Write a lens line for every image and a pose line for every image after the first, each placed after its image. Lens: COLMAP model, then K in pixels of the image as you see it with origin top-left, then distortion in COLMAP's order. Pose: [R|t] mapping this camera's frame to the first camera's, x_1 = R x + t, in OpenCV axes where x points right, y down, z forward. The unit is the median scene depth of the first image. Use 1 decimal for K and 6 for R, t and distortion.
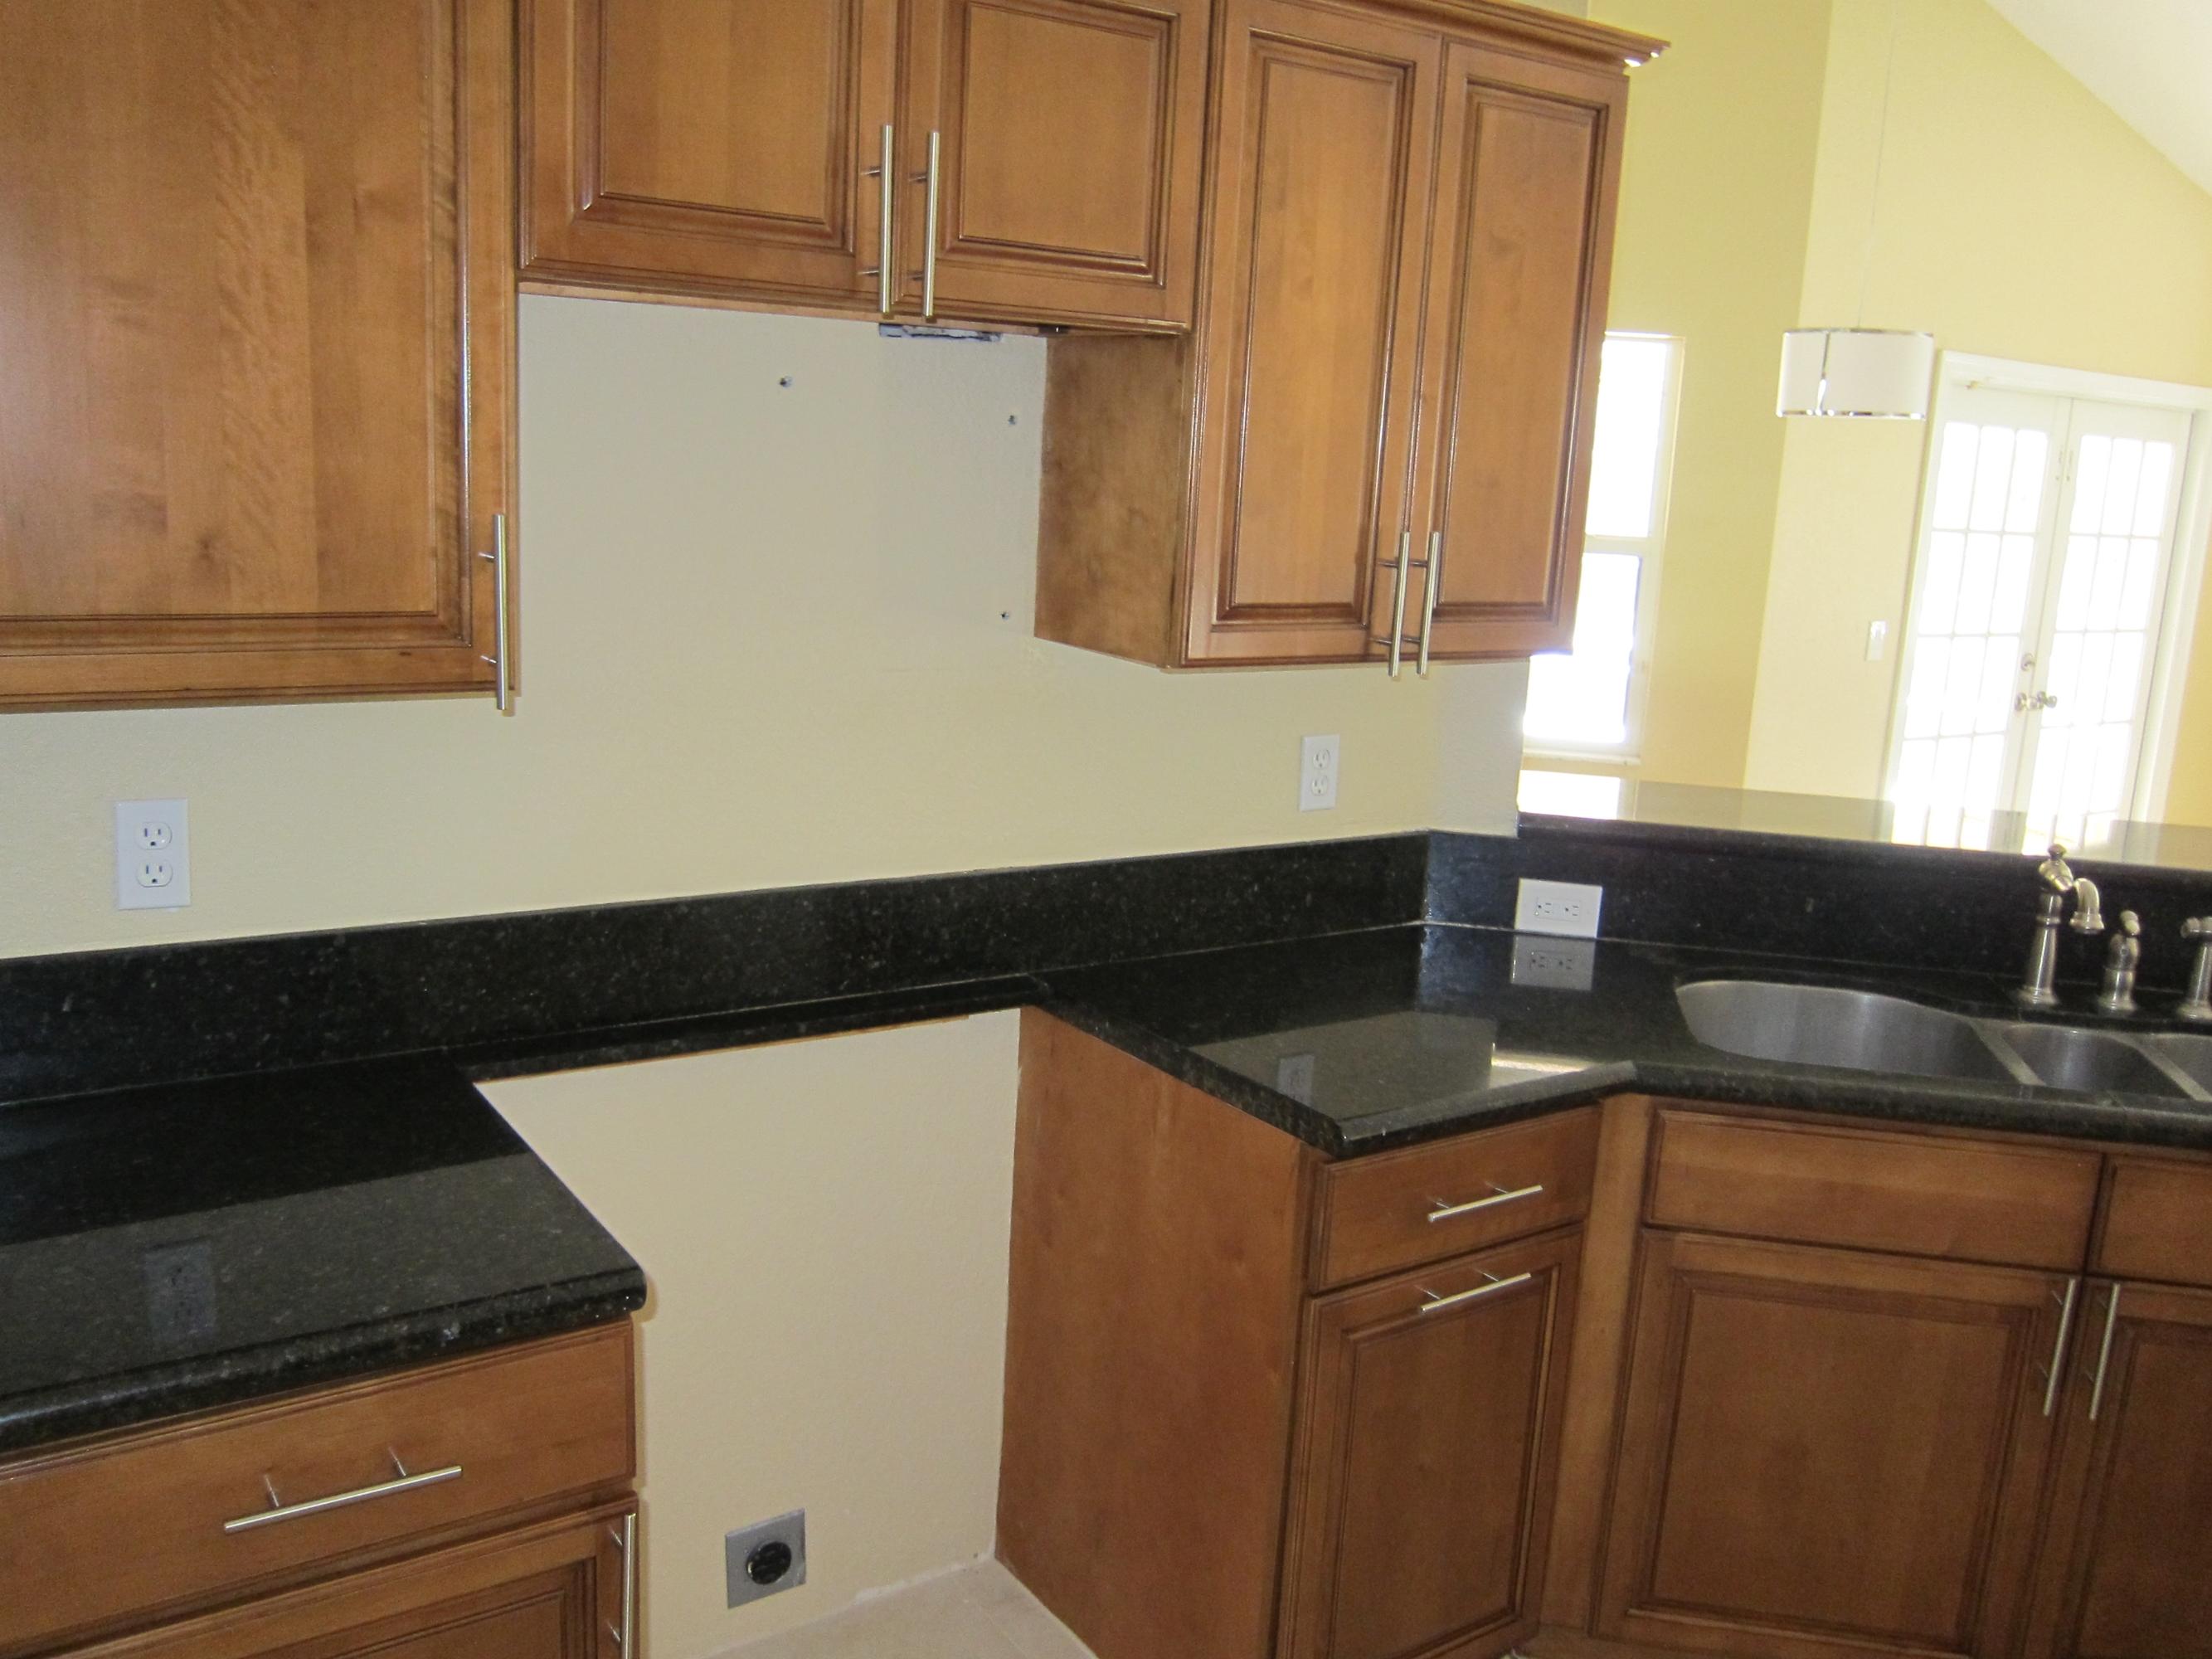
lens RADIAL K [[1849.0, 0, 1100.8], [0, 1849.0, 836.8], [0, 0, 1]] dist [-0.059183, 0.015447]
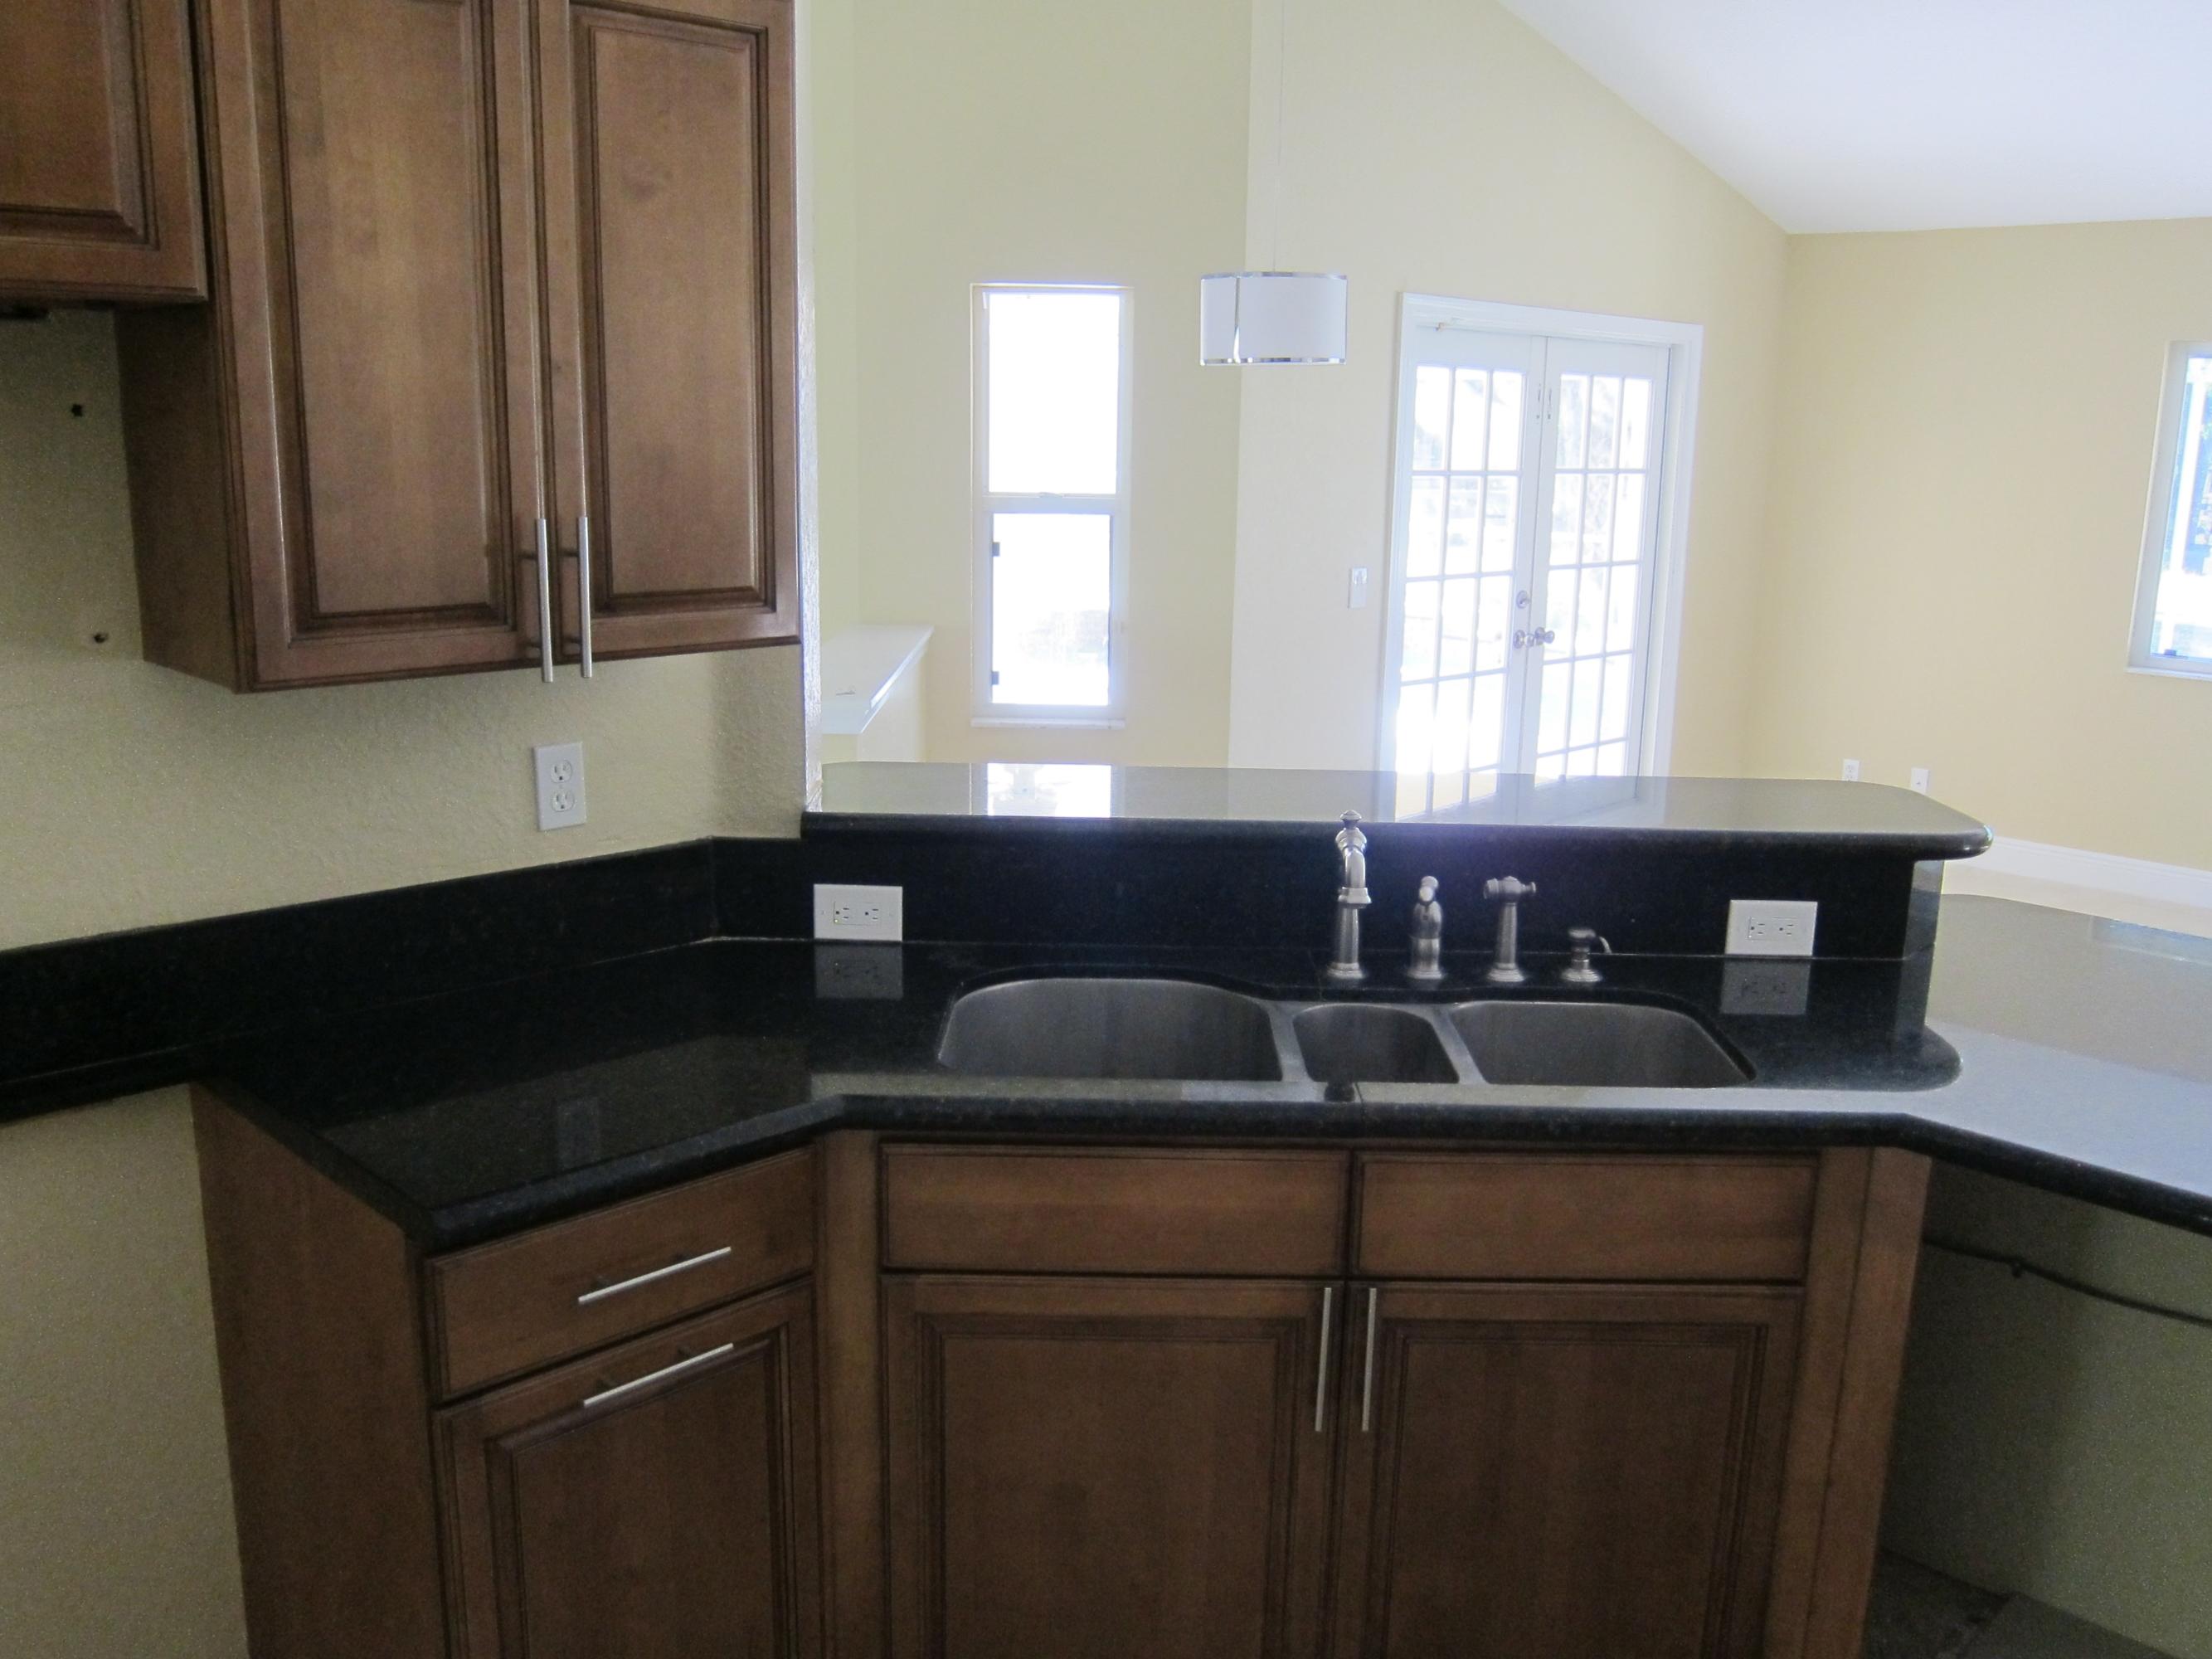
lens RADIAL K [[1849.0, 0, 1112.0], [0, 1849.0, 824.8], [0, 0, 1]] dist [-0.059183, 0.015447]
pose [[0.981660, -0.070466, 0.177139, 0.260442], [0.068086, 0.997489, 0.019489, -0.017582], [-0.178067, -0.007071, 0.983993, 0.087103]]
